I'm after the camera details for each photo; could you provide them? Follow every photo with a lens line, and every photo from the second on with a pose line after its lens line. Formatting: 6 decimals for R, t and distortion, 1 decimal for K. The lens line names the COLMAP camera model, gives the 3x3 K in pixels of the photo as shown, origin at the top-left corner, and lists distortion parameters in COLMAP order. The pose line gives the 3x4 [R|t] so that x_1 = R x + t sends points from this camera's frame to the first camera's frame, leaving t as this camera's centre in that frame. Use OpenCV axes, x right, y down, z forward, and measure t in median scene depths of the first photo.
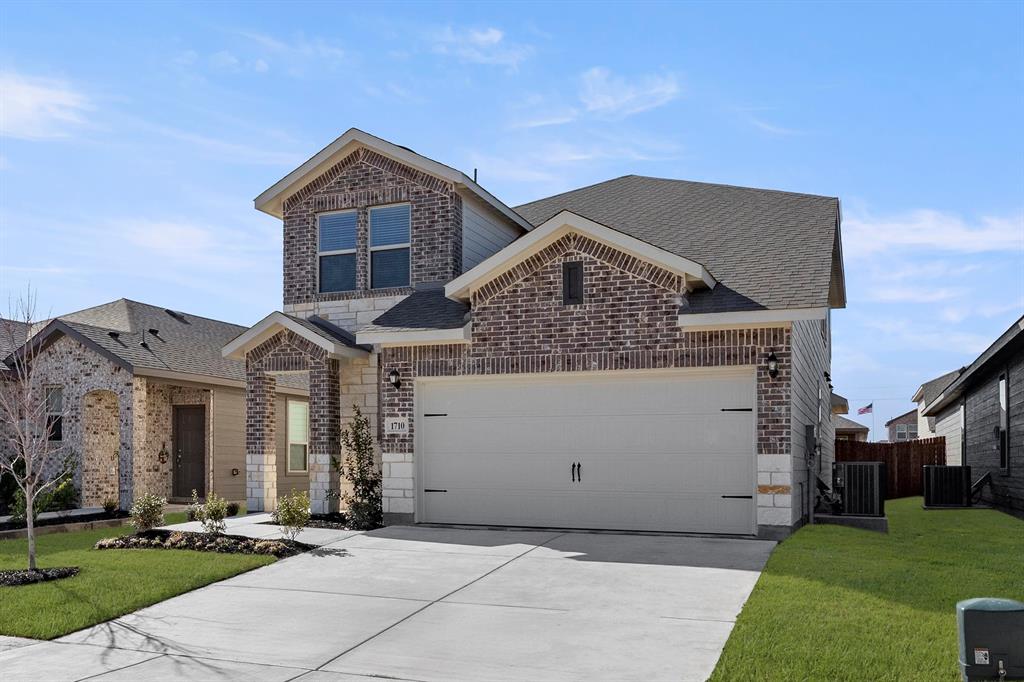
lens RADIAL K [[621.2, 0, 512.1], [0, 621.2, 349.0], [0, 0, 1]] dist [0.001853, 0.000516]
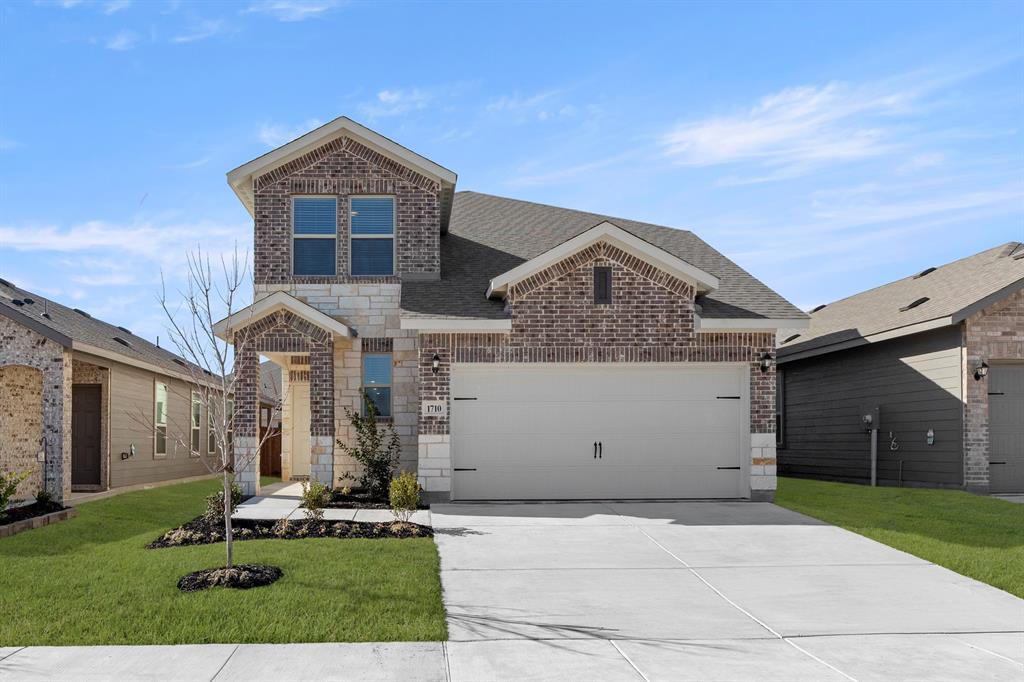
lens RADIAL K [[550.6, 0, 512.0], [0, 550.6, 341.0], [0, 0, 1]] dist [0.000871, 0.000157]
pose [[0.954736, 0.043257, 0.294292, -0.345841], [-0.043004, 0.999048, -0.007335, 0.011026], [-0.294329, -0.005652, 0.955687, 0.074486]]
